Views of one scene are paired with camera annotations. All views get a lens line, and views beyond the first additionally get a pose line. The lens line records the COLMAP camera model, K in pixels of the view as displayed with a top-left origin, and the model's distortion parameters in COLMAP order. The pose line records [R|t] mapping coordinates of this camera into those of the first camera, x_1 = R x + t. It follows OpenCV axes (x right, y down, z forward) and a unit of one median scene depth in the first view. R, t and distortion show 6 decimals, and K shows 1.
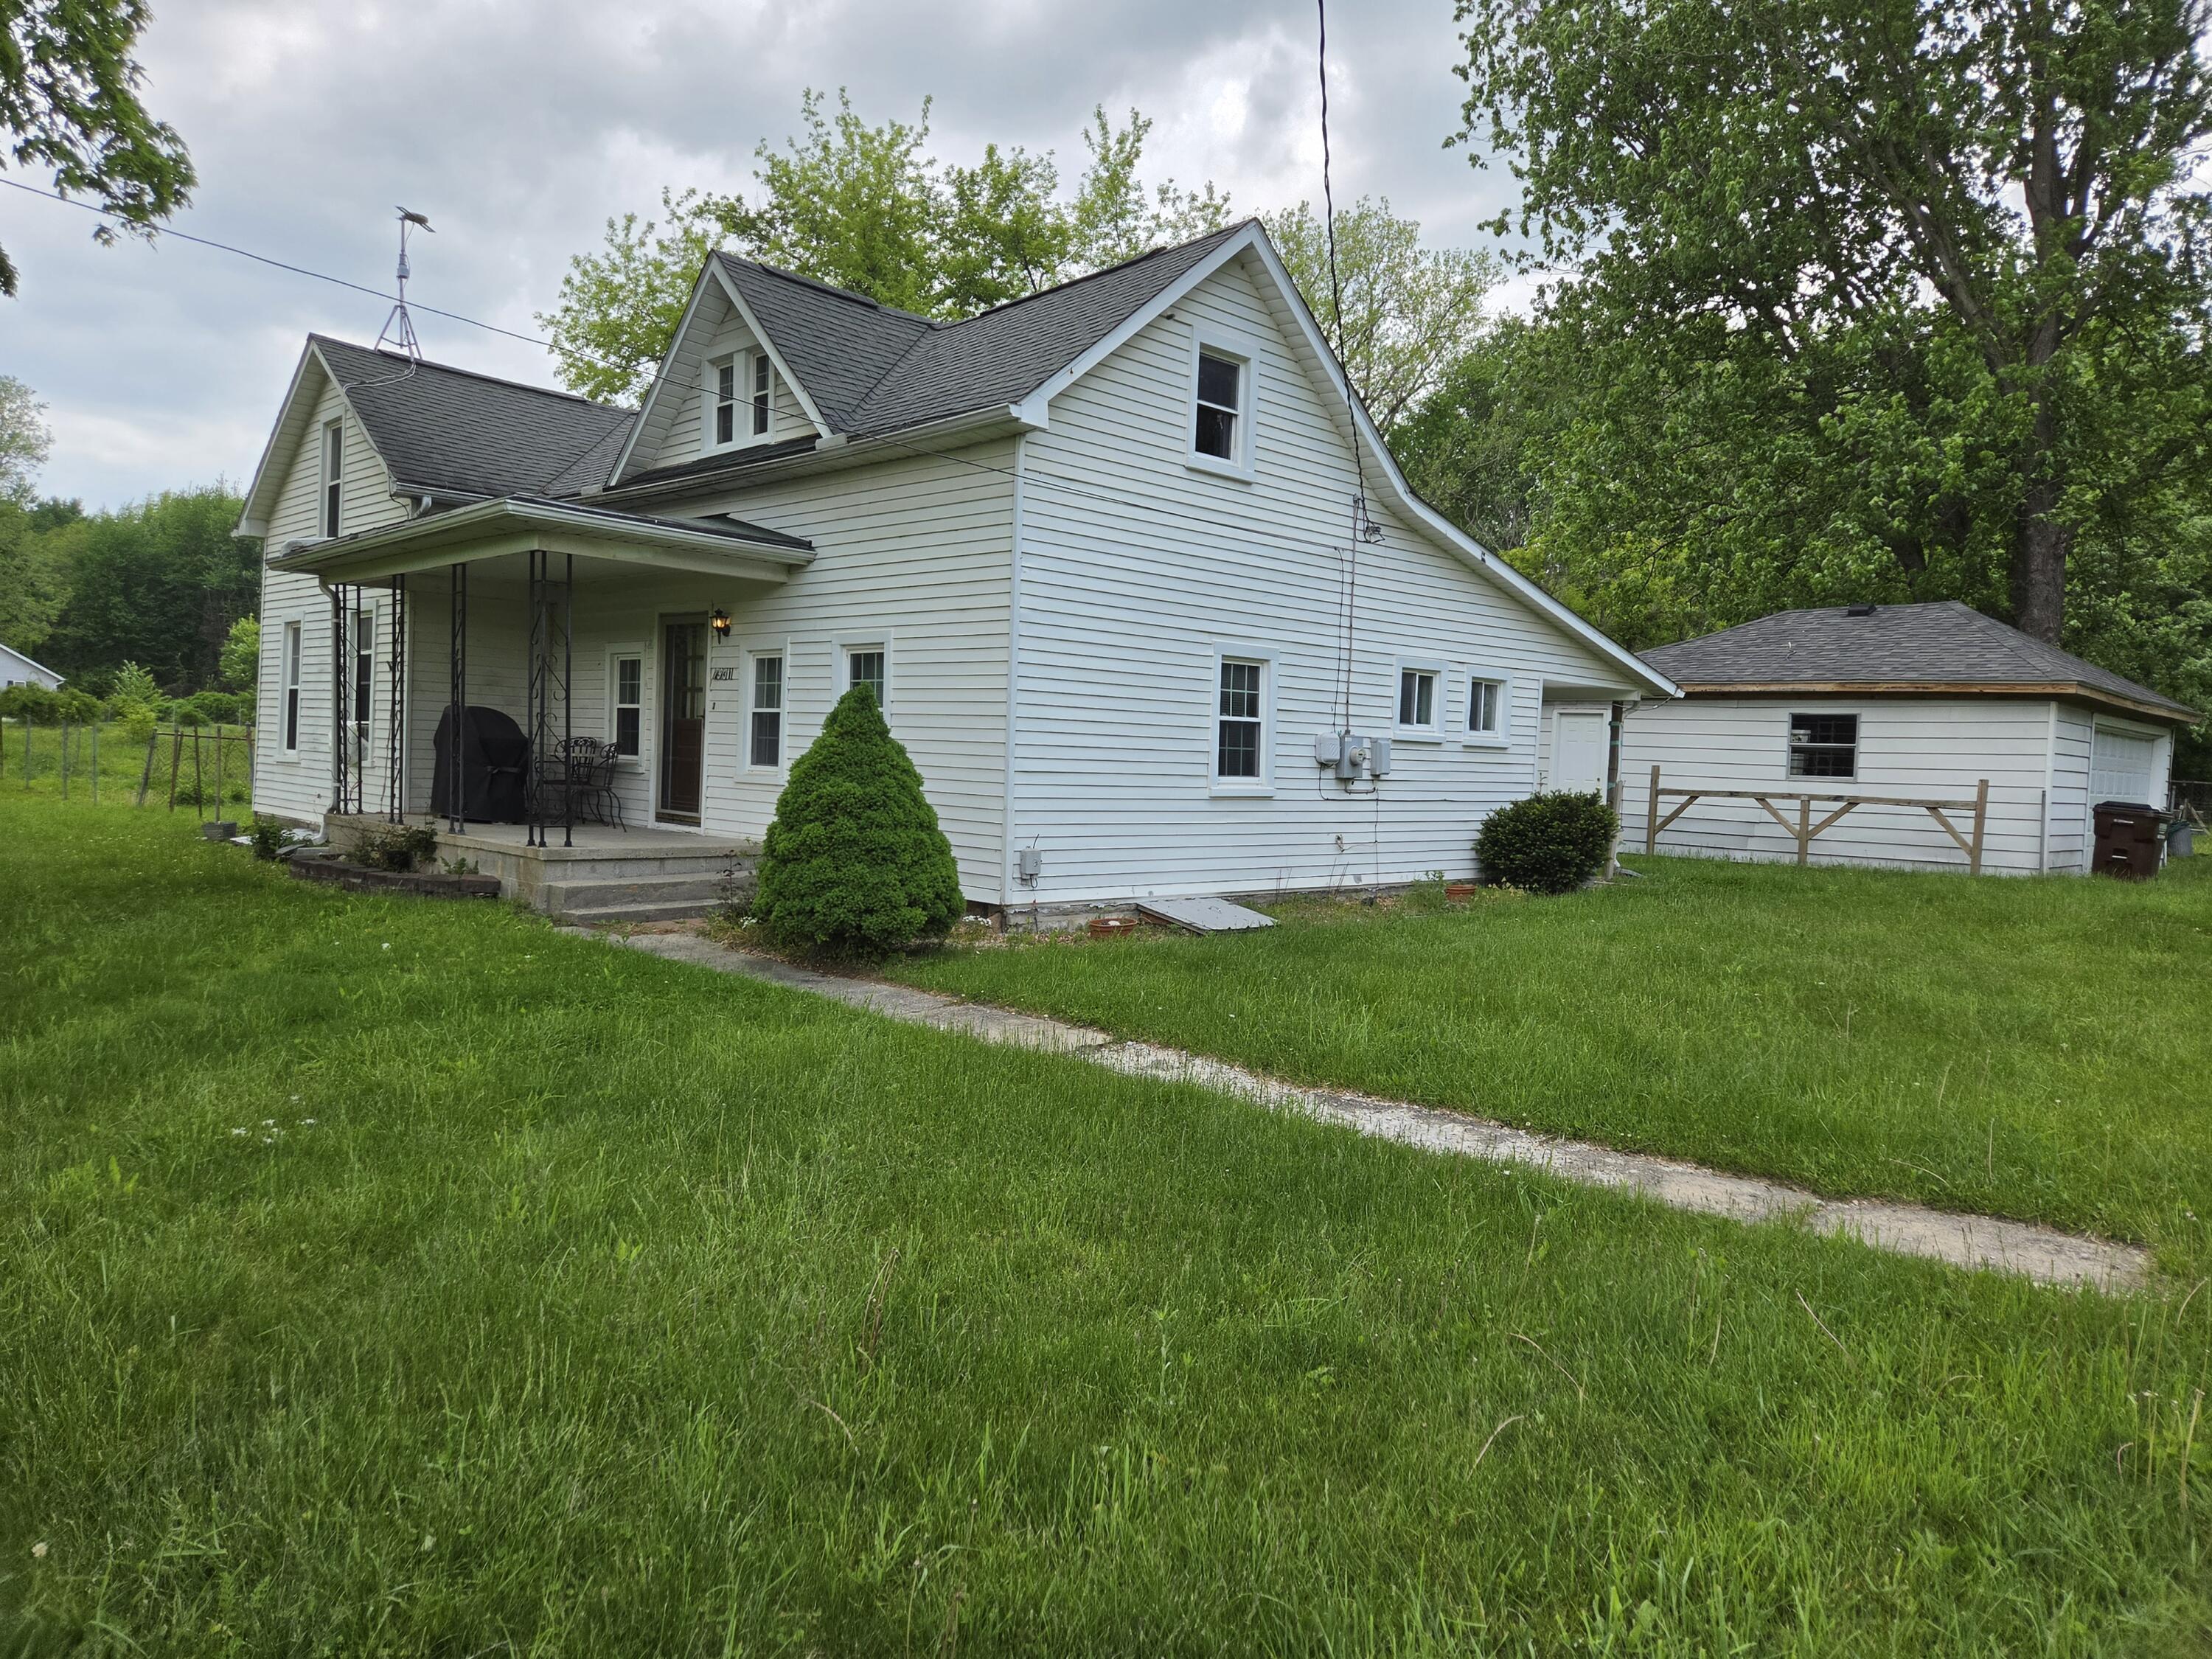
lens RADIAL K [[1469.3, 0, 1107.8], [0, 1469.3, 831.5], [0, 0, 1]] dist [0.009729, -0.008050]
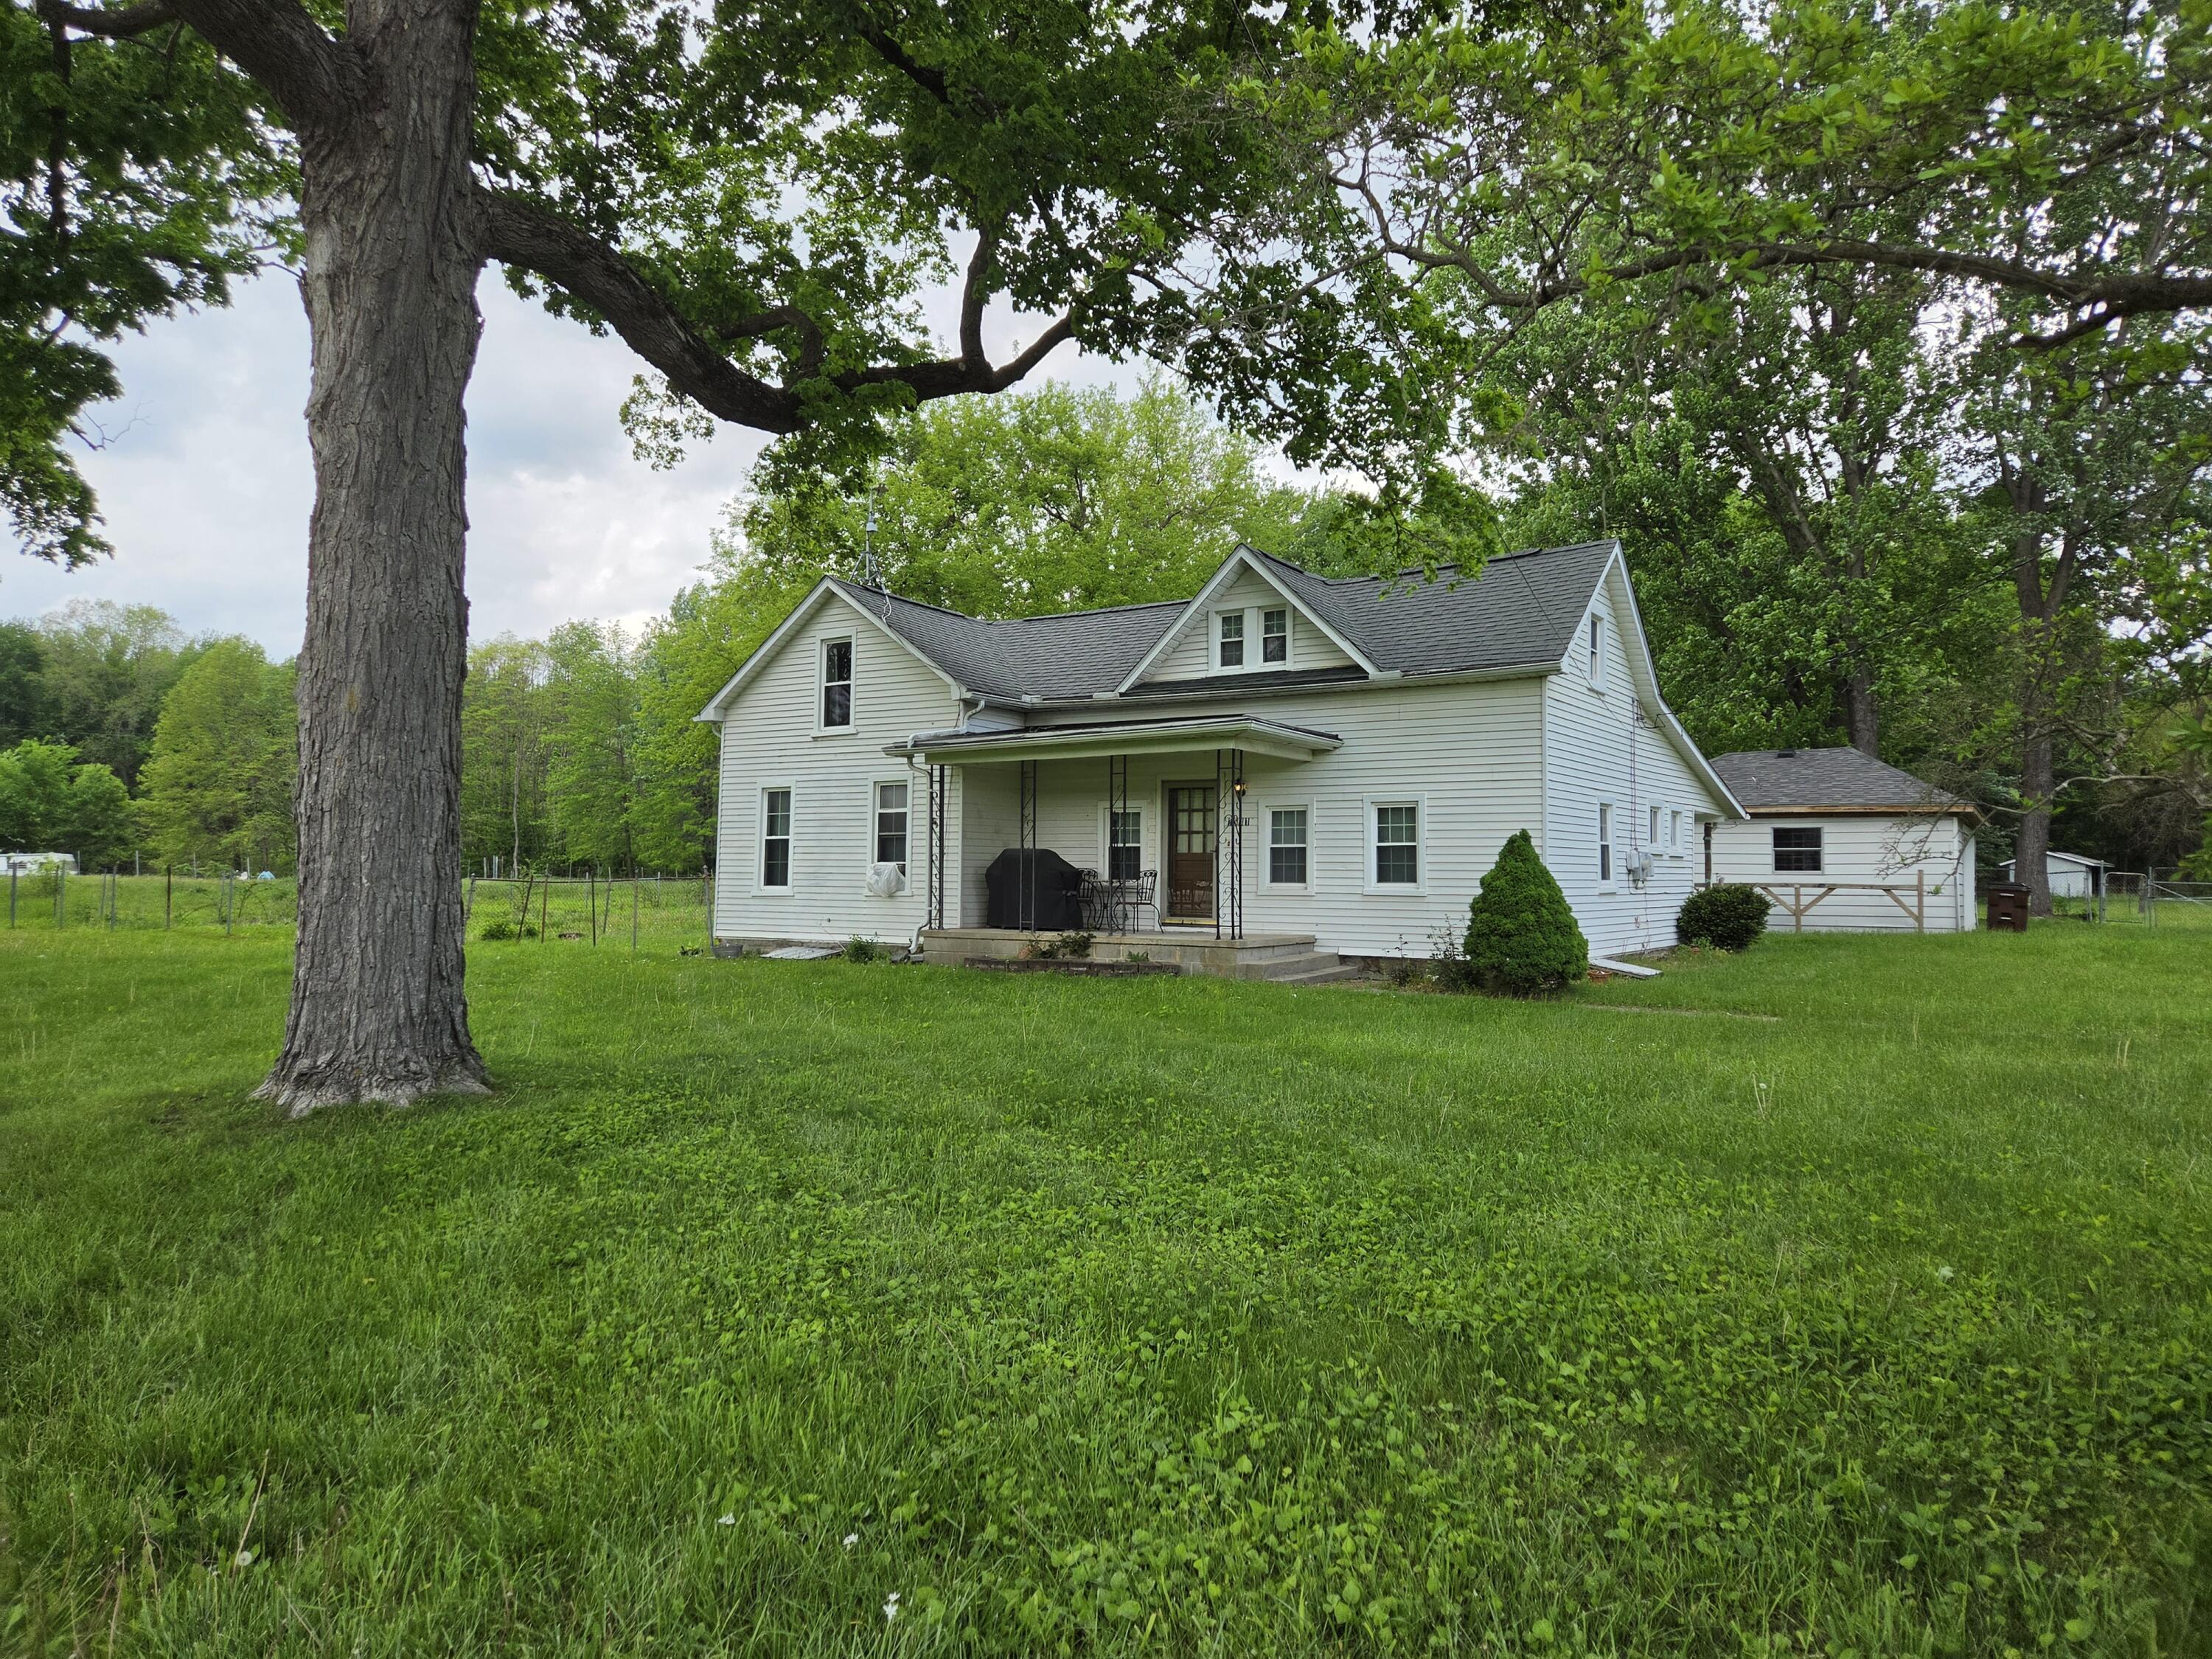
lens RADIAL K [[1469.3, 0, 1103.5], [0, 1469.3, 823.3], [0, 0, 1]] dist [0.009729, -0.008050]
pose [[0.982009, -0.021805, 0.187570, -0.487990], [0.037108, 0.996226, -0.078463, 0.003804], [-0.185151, 0.084012, 0.979112, -0.300799]]
